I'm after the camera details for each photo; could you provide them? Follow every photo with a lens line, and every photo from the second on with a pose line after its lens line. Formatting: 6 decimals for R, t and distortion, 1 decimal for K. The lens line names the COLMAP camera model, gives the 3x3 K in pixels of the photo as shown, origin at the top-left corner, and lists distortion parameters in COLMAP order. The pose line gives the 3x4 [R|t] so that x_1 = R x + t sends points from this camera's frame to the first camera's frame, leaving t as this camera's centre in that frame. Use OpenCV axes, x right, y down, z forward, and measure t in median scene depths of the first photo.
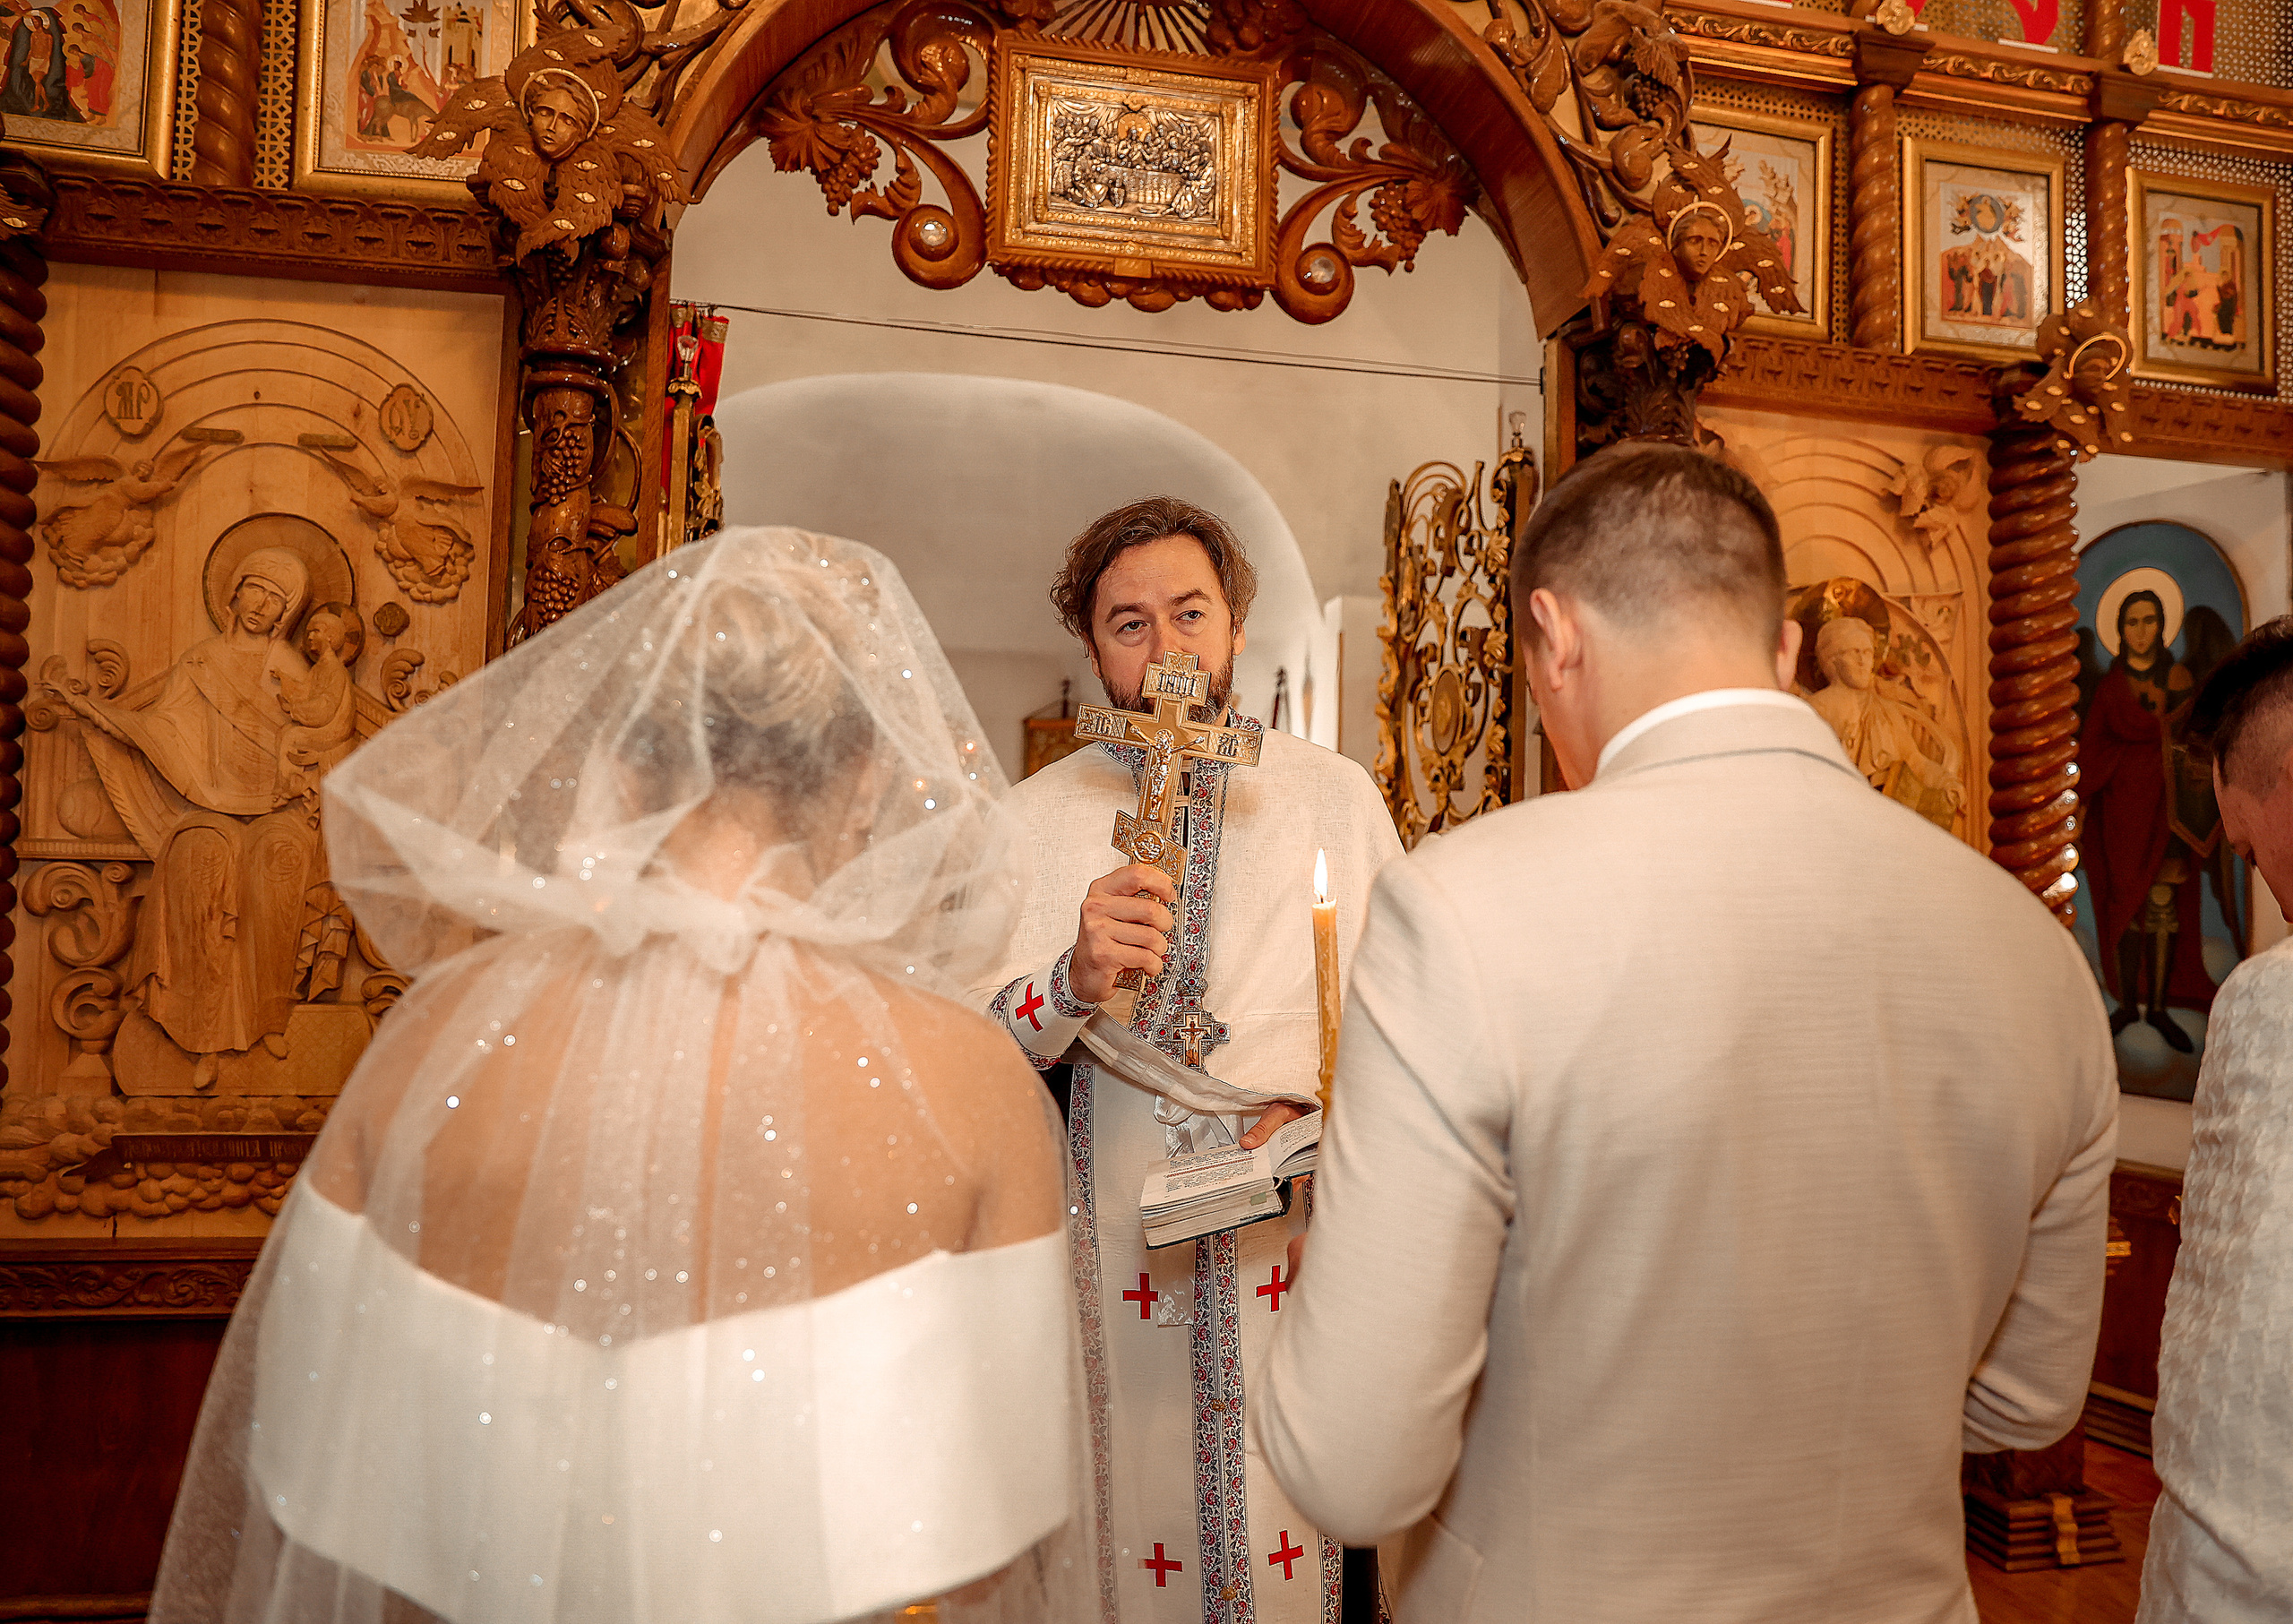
lens RADIAL K [[1647.6, 0, 1140.4], [0, 1647.6, 810.0], [0, 0, 1]] dist [-0.072389, 0.034986]
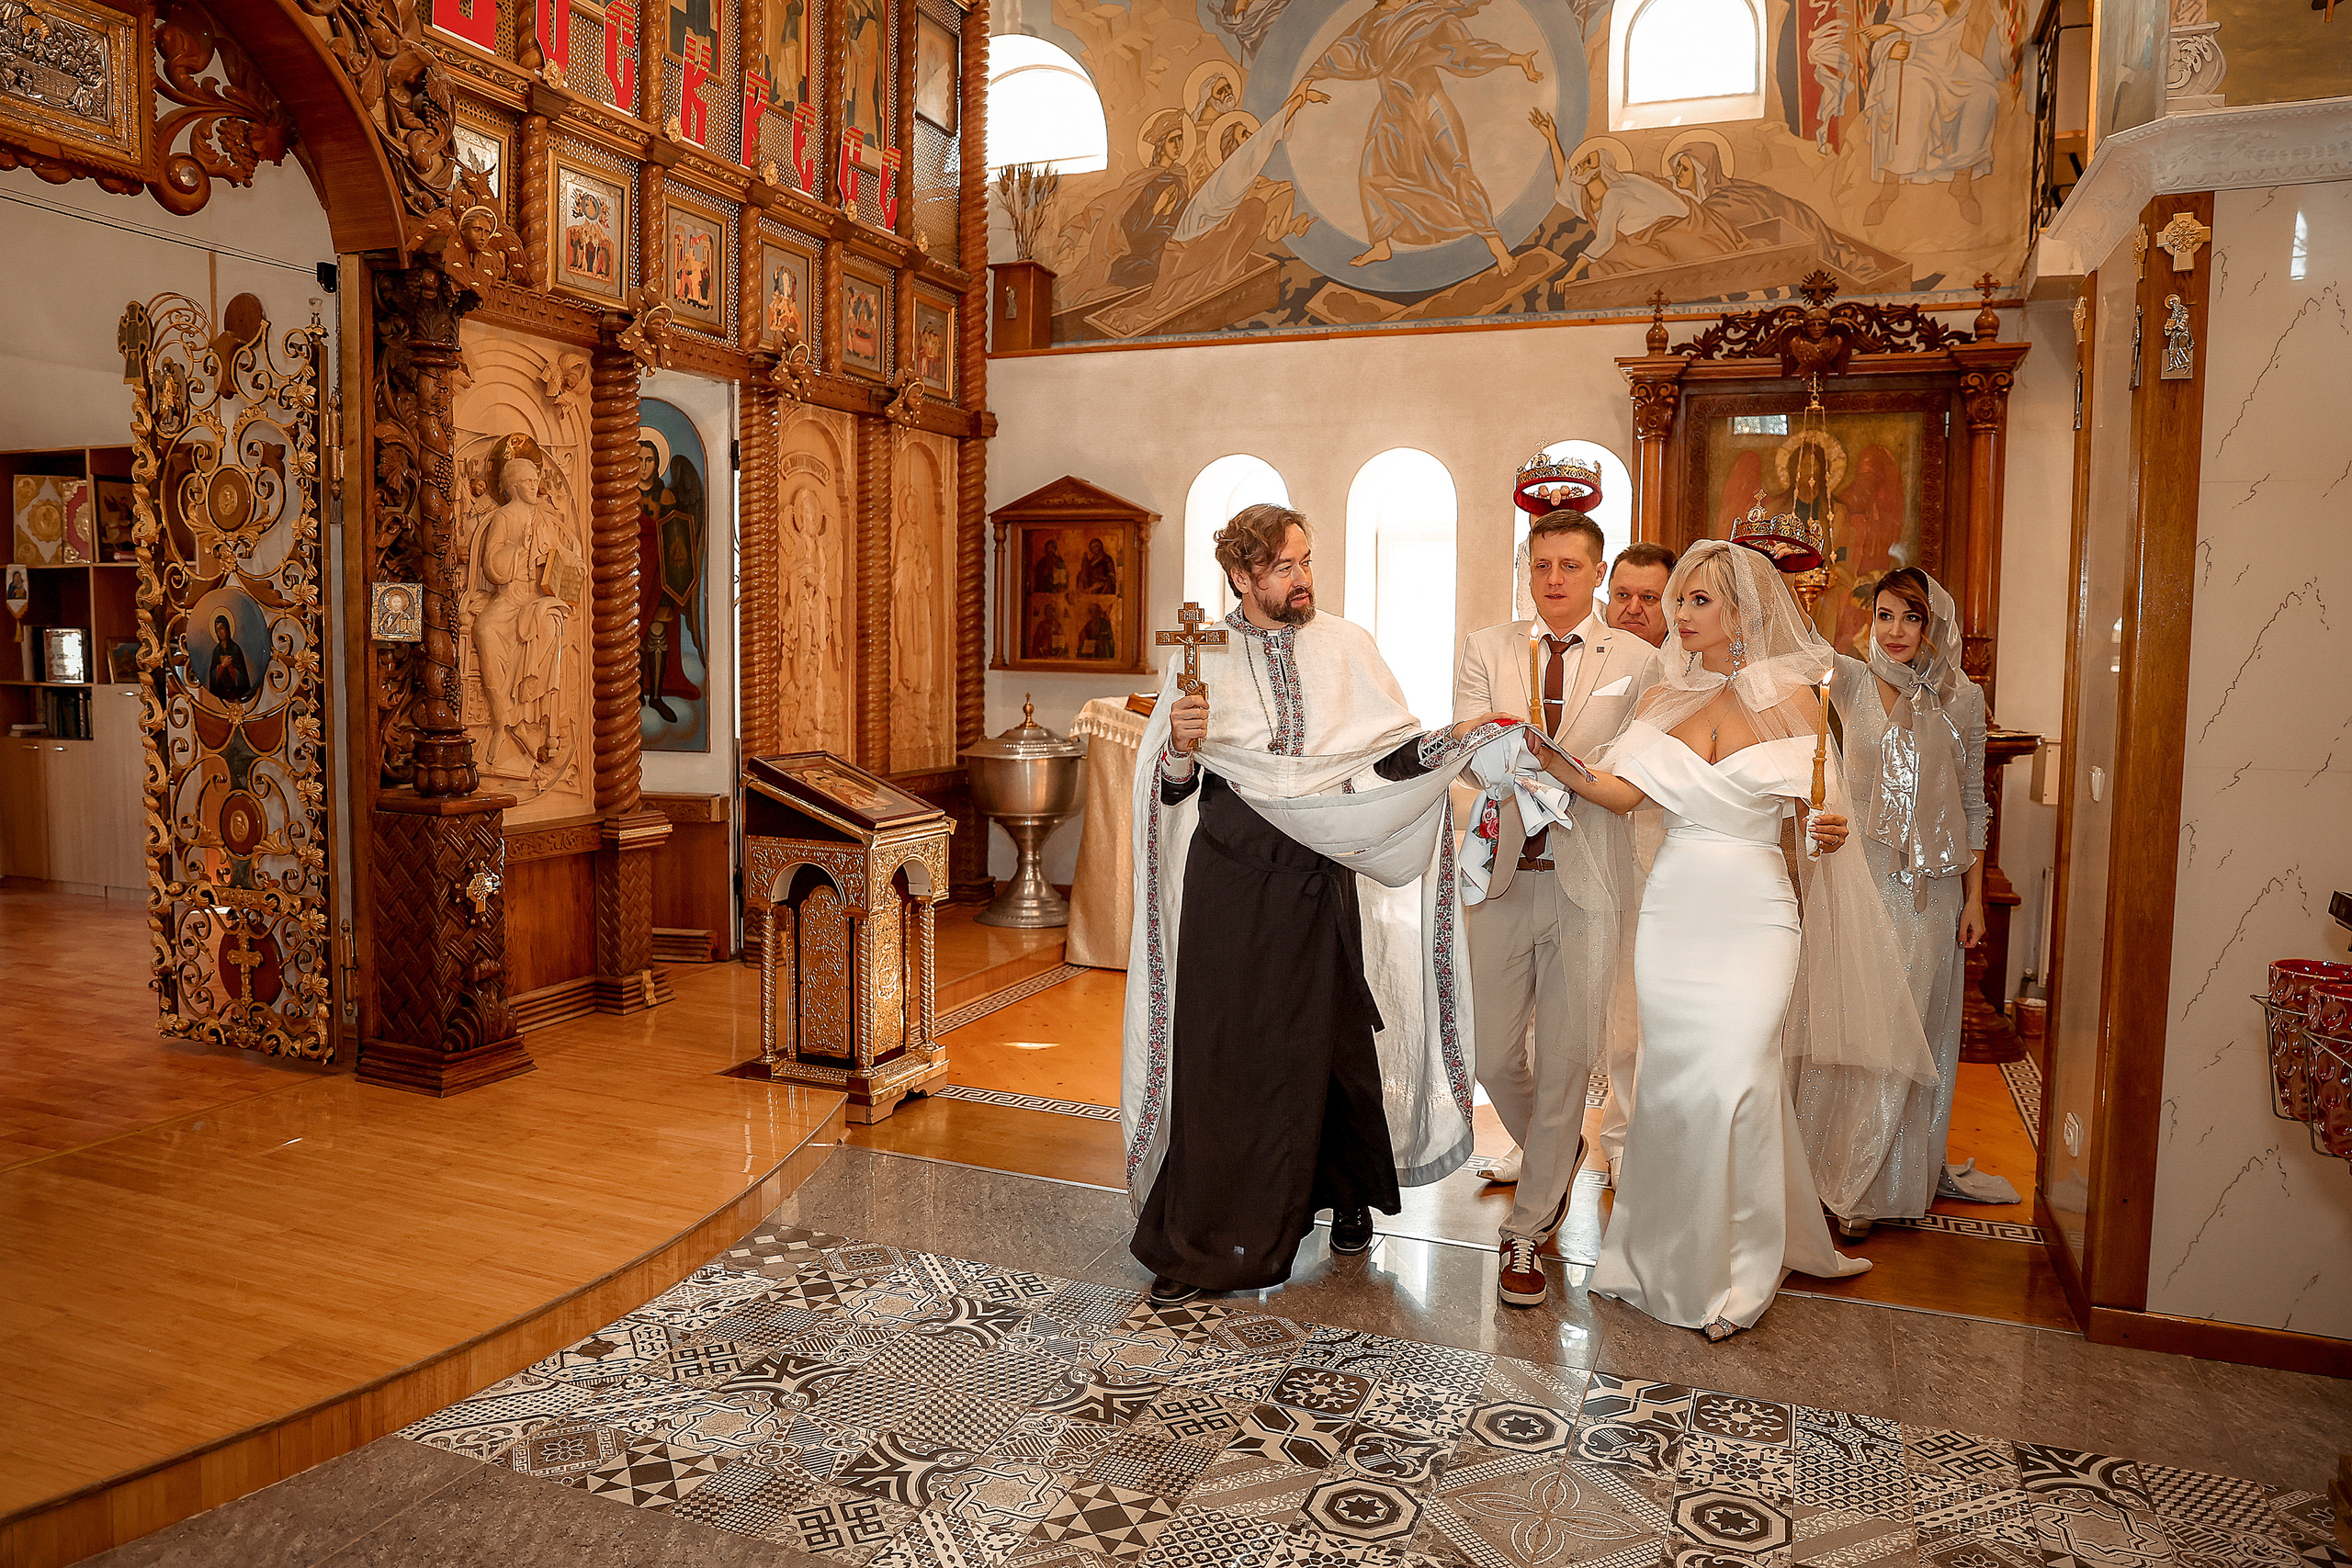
lens RADIAL K [[1779.1, 0, 1178.7], [0, 1779.1, 784.9], [0, 0, 1]] dist [-0.073587, 0.058807]
pose [[0.550878, -0.086556, 0.830085, -0.672356], [-0.031371, 0.991757, 0.124233, -0.034612], [-0.833996, -0.094478, 0.543622, -0.511727]]
